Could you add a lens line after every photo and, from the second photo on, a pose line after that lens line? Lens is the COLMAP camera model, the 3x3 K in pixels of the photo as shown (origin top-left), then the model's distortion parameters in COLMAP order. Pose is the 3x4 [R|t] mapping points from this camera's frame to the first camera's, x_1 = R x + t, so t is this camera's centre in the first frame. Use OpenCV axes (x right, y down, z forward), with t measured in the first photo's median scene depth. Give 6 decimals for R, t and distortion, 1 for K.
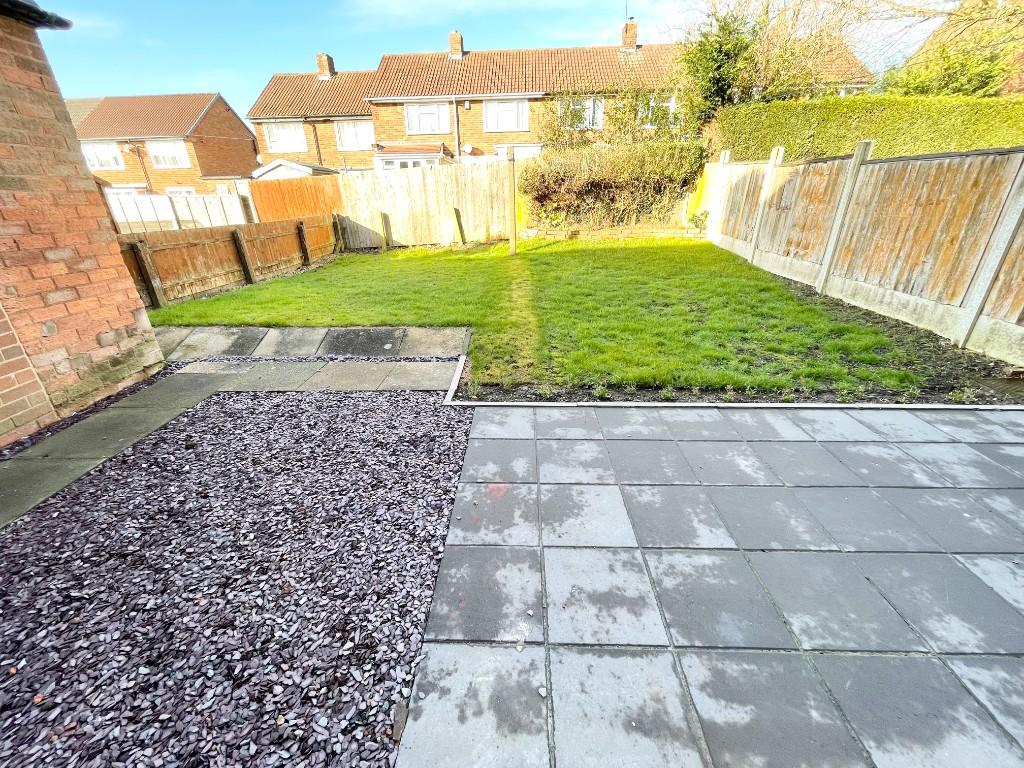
lens RADIAL K [[416.6, 0, 510.6], [0, 416.6, 385.8], [0, 0, 1]] dist [0.001188, -0.000636]
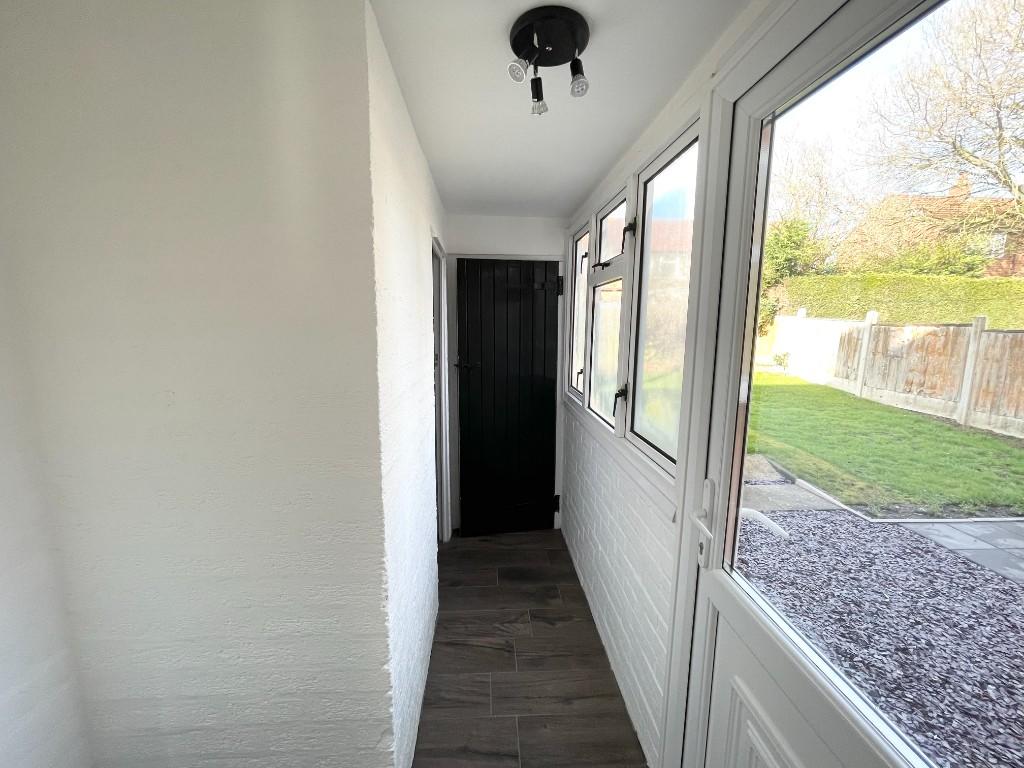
lens RADIAL K [[416.6, 0, 510.4], [0, 416.6, 383.3], [0, 0, 1]] dist [0.001188, -0.000636]
pose [[0.996487, 0.015779, 0.082253, -0.750061], [0.007623, 0.960929, -0.276691, -0.008546], [-0.083405, 0.276346, 0.957432, -0.113236]]
